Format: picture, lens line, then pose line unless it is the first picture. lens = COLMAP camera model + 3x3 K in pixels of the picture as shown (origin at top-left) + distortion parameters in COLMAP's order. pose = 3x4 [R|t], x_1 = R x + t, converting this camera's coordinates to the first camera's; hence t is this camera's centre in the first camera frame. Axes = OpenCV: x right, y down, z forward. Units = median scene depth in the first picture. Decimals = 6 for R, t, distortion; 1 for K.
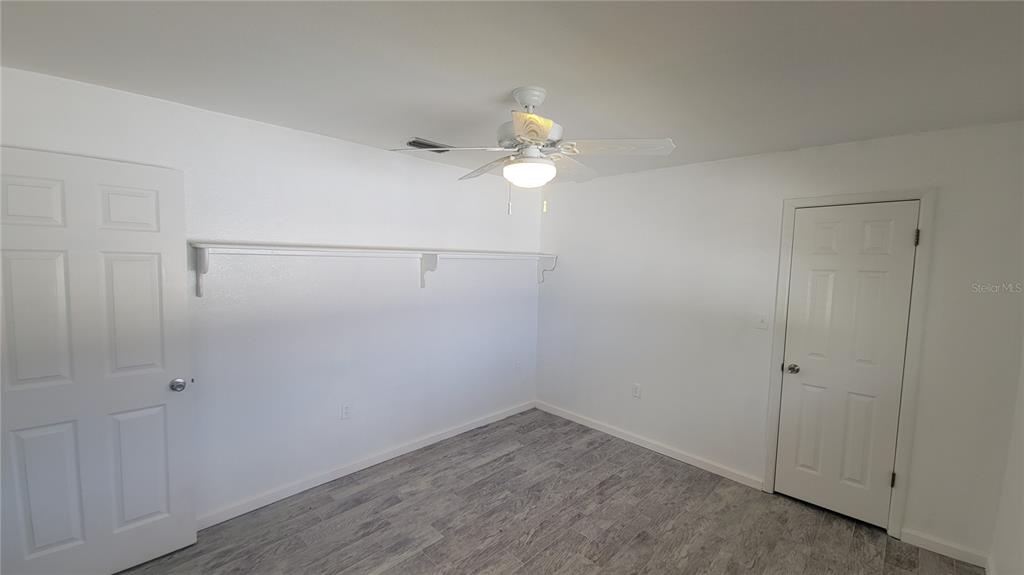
lens RADIAL K [[410.1, 0, 511.8], [0, 410.1, 288.3], [0, 0, 1]] dist [-0.000796, -0.000627]
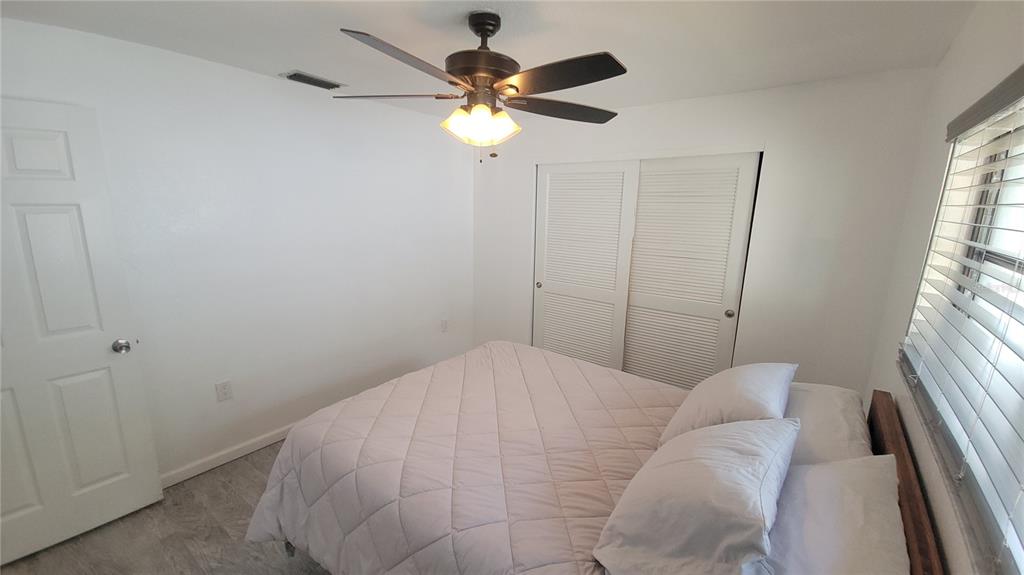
lens RADIAL K [[410.1, 0, 511.2], [0, 410.1, 294.0], [0, 0, 1]] dist [-0.000796, -0.000627]
pose [[0.995040, -0.036736, 0.092449, -0.105617], [0.023022, 0.989127, 0.145253, 0.003819], [-0.096780, -0.142404, 0.985066, -0.104580]]
